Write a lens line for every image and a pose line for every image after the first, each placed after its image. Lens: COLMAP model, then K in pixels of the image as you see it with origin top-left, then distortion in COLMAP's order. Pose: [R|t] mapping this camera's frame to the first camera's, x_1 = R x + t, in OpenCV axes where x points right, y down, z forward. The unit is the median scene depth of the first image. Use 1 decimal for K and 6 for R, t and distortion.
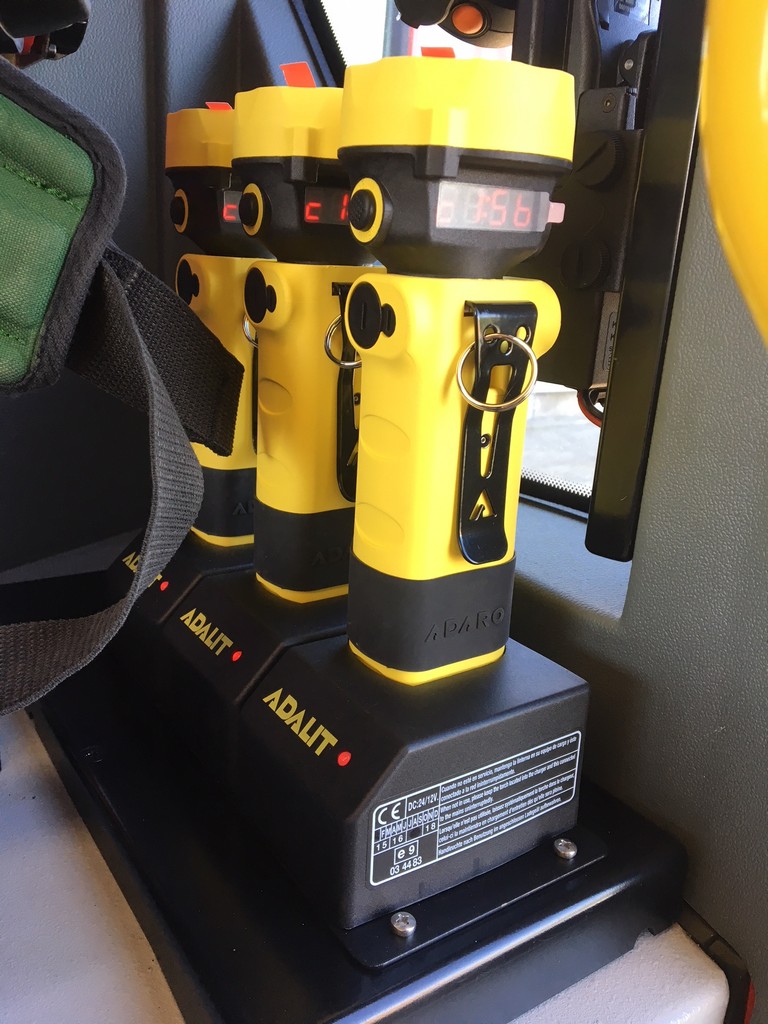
lens RADIAL K [[876.9, 0, 374.7], [0, 876.9, 512.8], [0, 0, 1]] dist [0.034060, -0.049678]
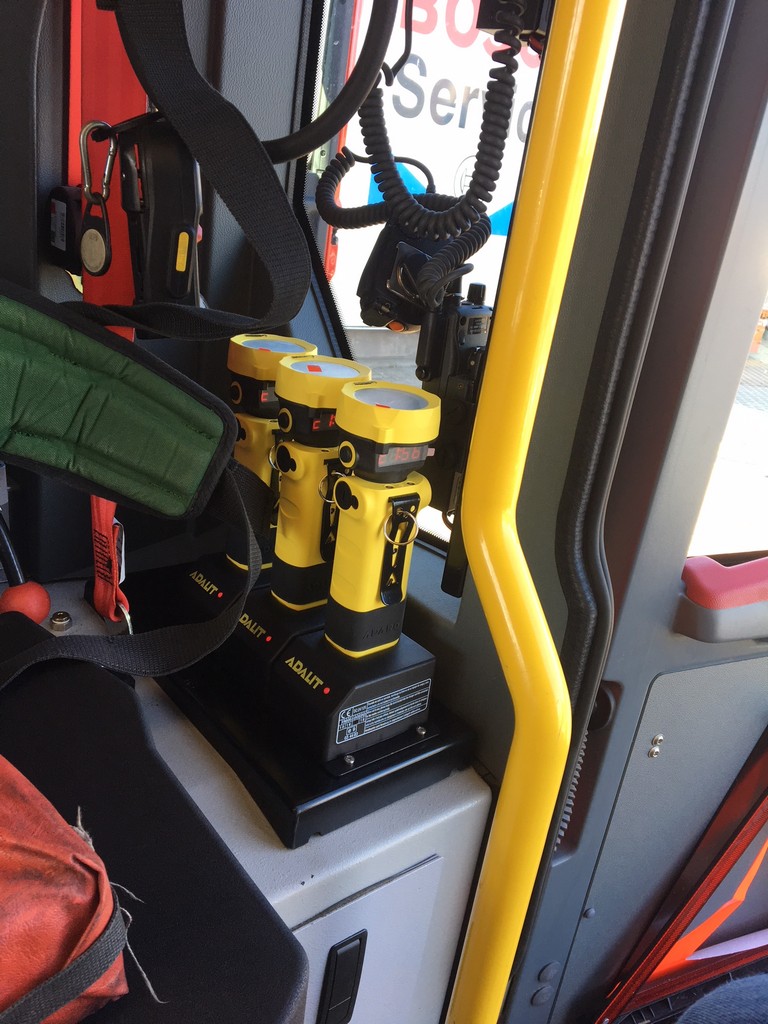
lens RADIAL K [[876.9, 0, 390.0], [0, 876.9, 509.5], [0, 0, 1]] dist [0.034060, -0.049678]
pose [[0.991776, 0.039652, 0.121688, -0.158503], [-0.050369, 0.994996, 0.086295, -0.373930], [-0.117657, -0.091715, 0.988810, -1.172449]]
